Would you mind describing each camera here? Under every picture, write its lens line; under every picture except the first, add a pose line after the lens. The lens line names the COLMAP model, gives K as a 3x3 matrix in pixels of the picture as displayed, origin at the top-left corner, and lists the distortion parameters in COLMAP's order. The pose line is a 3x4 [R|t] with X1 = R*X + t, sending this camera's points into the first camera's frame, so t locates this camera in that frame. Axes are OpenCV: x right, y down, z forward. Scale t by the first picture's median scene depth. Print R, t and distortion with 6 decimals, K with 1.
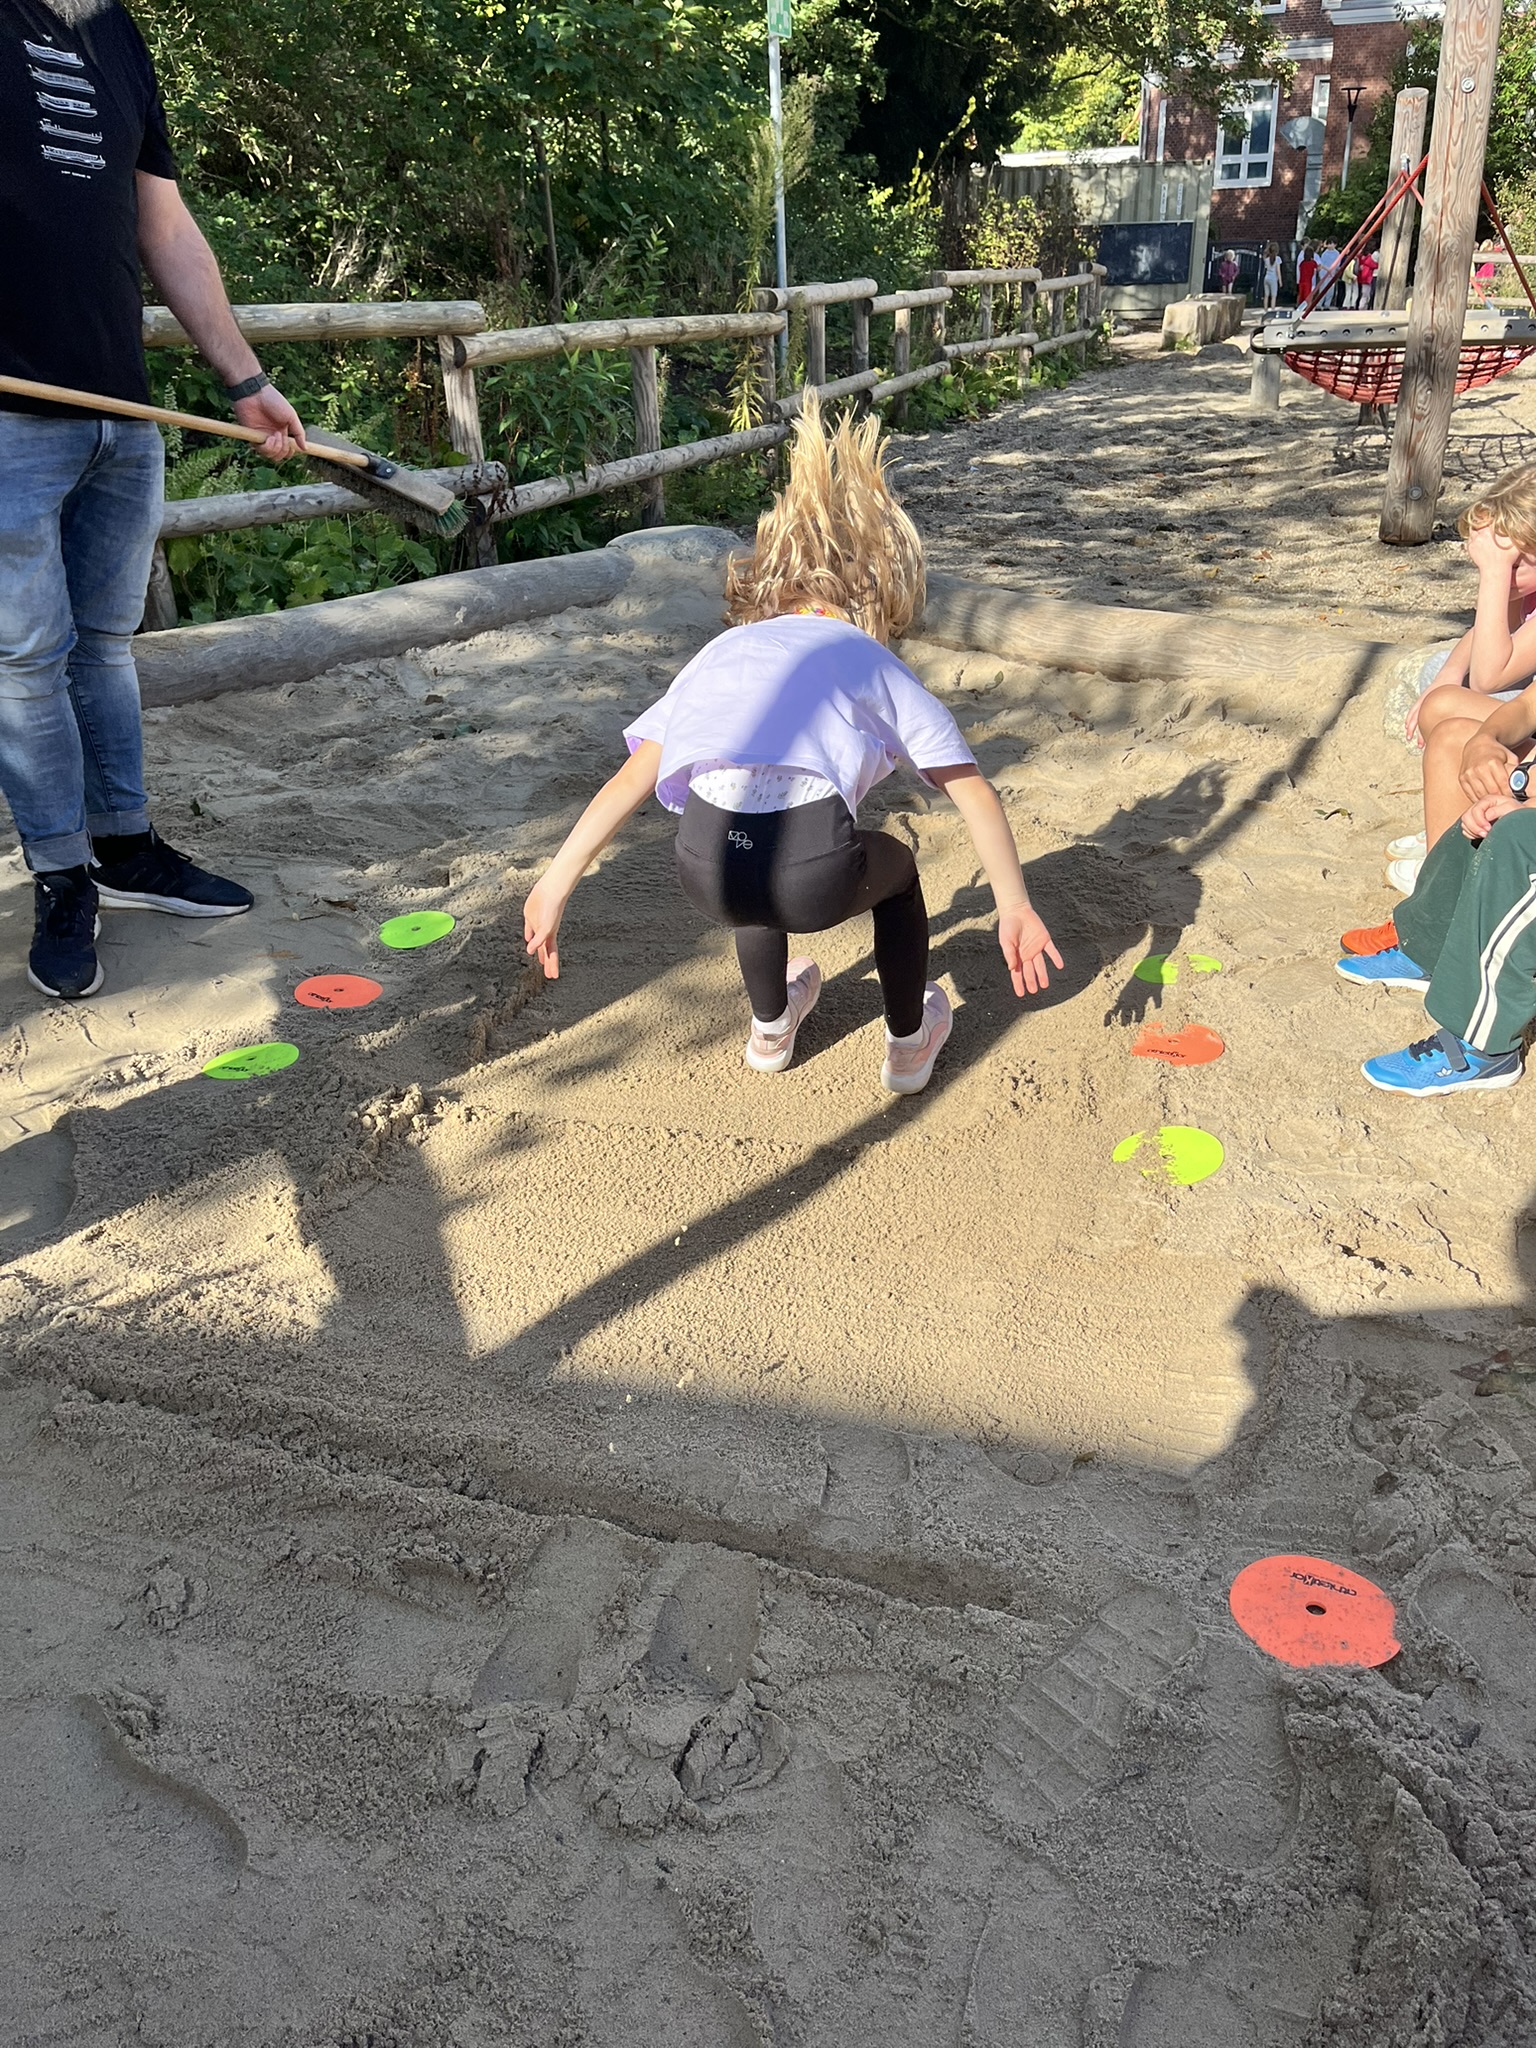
lens RADIAL K [[1558.8, 0, 773.4], [0, 1558.8, 1058.2], [0, 0, 1]] dist [0.045327, -0.062829]
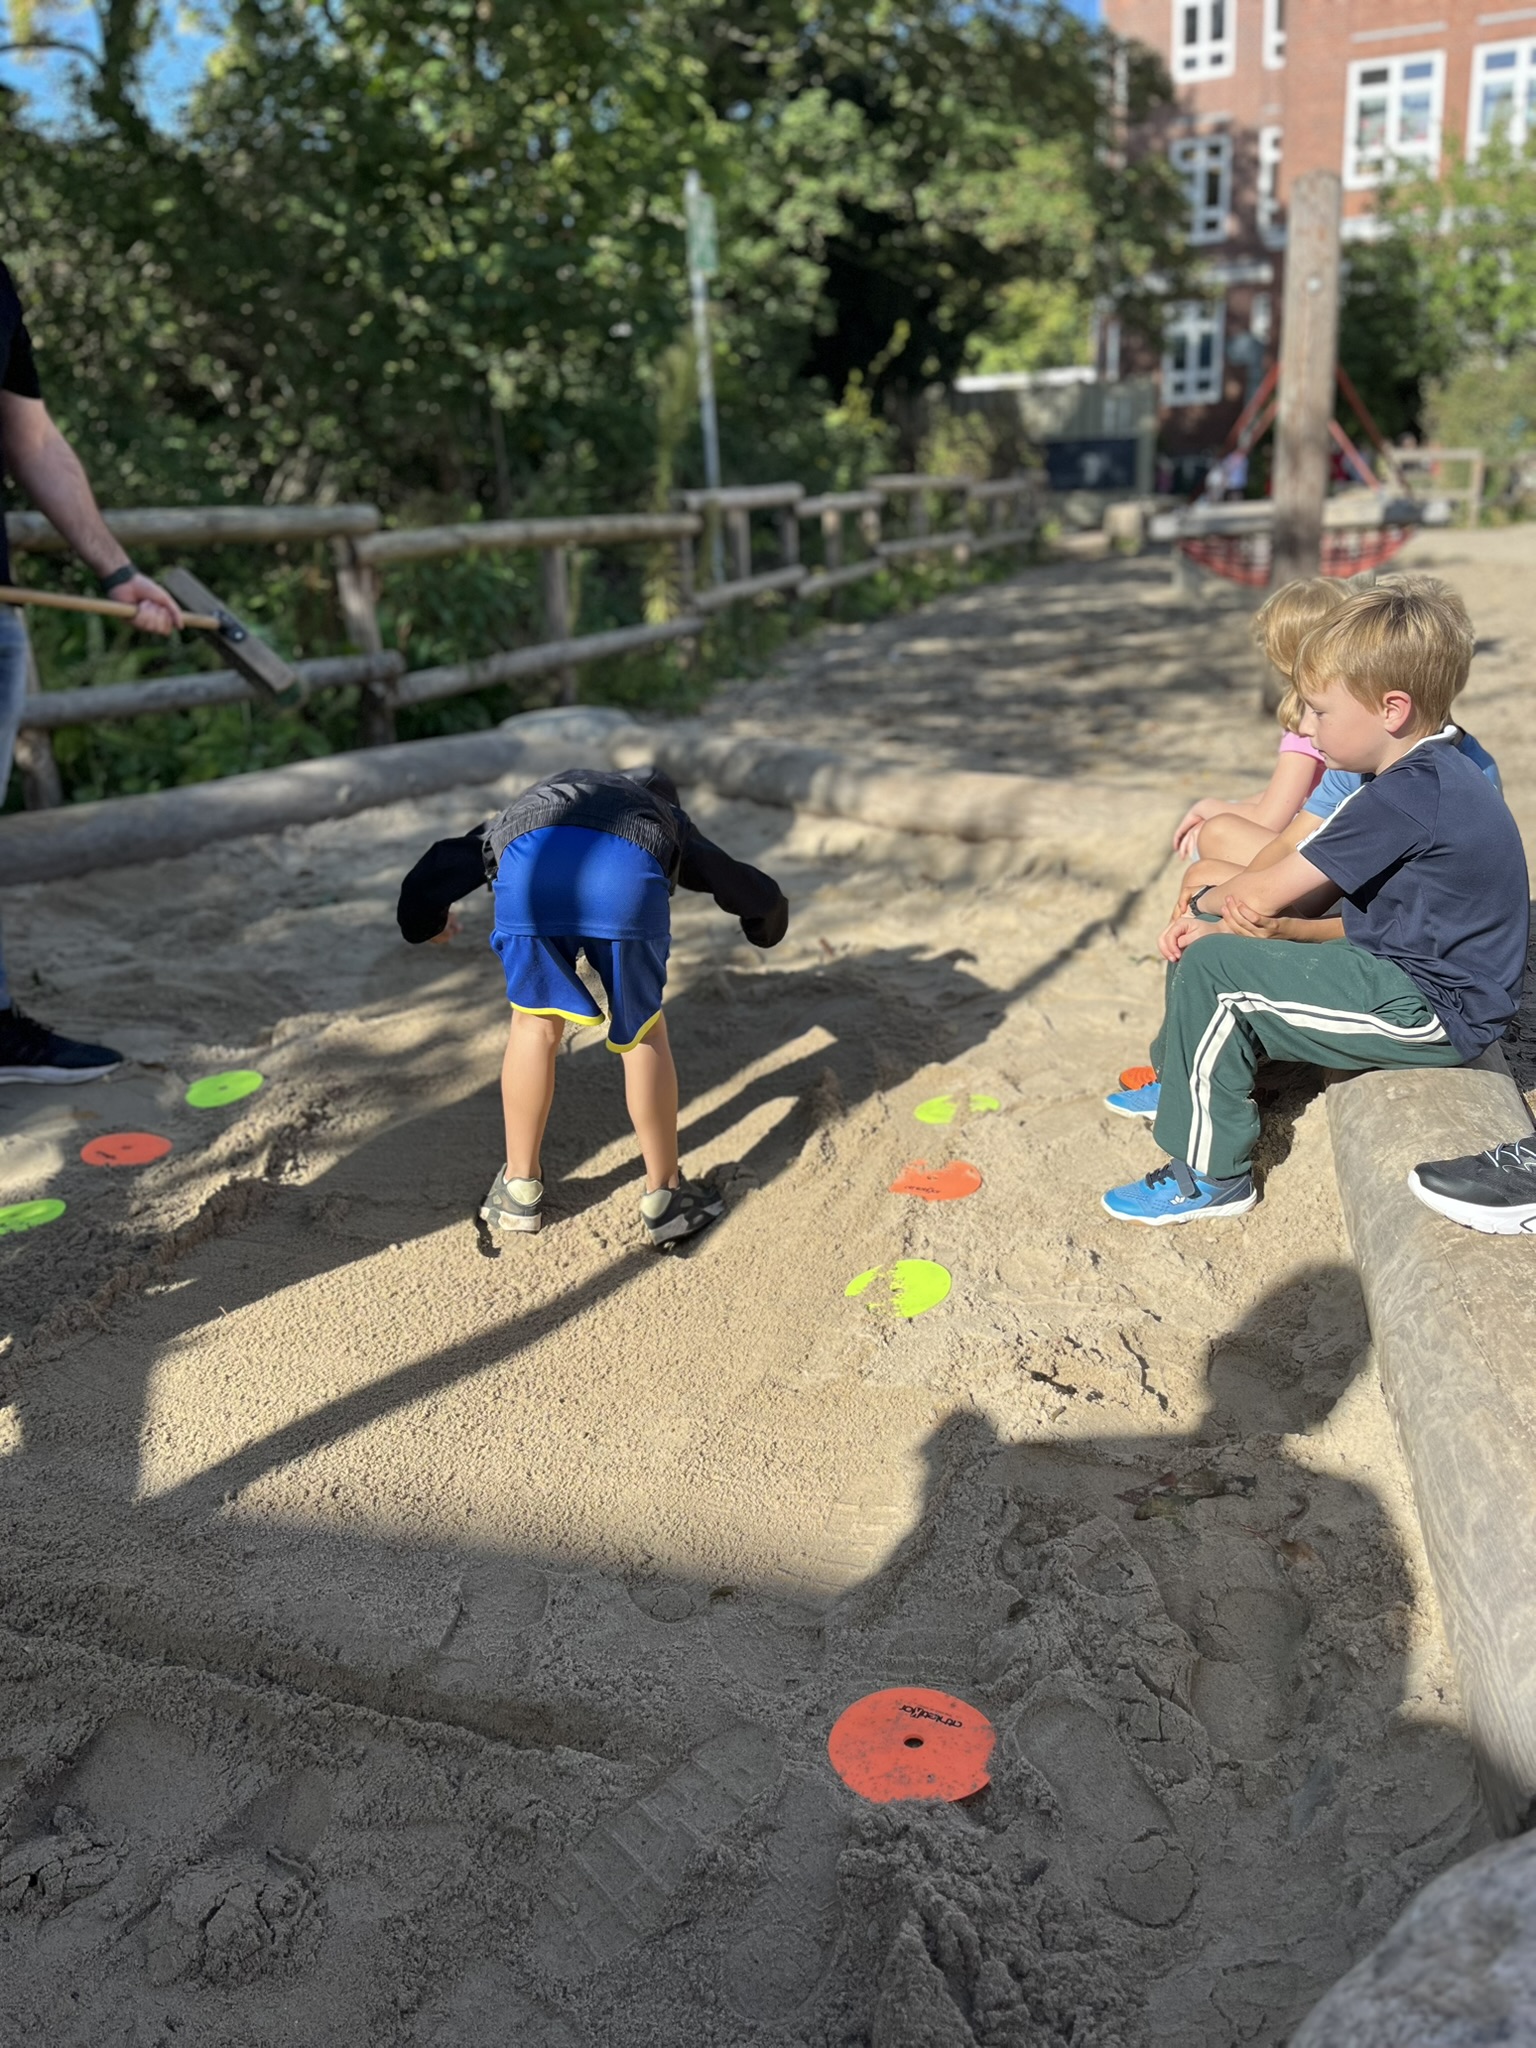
lens RADIAL K [[1558.8, 0, 773.4], [0, 1558.8, 1058.2], [0, 0, 1]] dist [0.045327, -0.062829]
pose [[0.999810, -0.019245, -0.003090, 0.162934], [0.018758, 0.993079, -0.115939, 0.027464], [0.005300, 0.115859, 0.993252, 0.000030]]
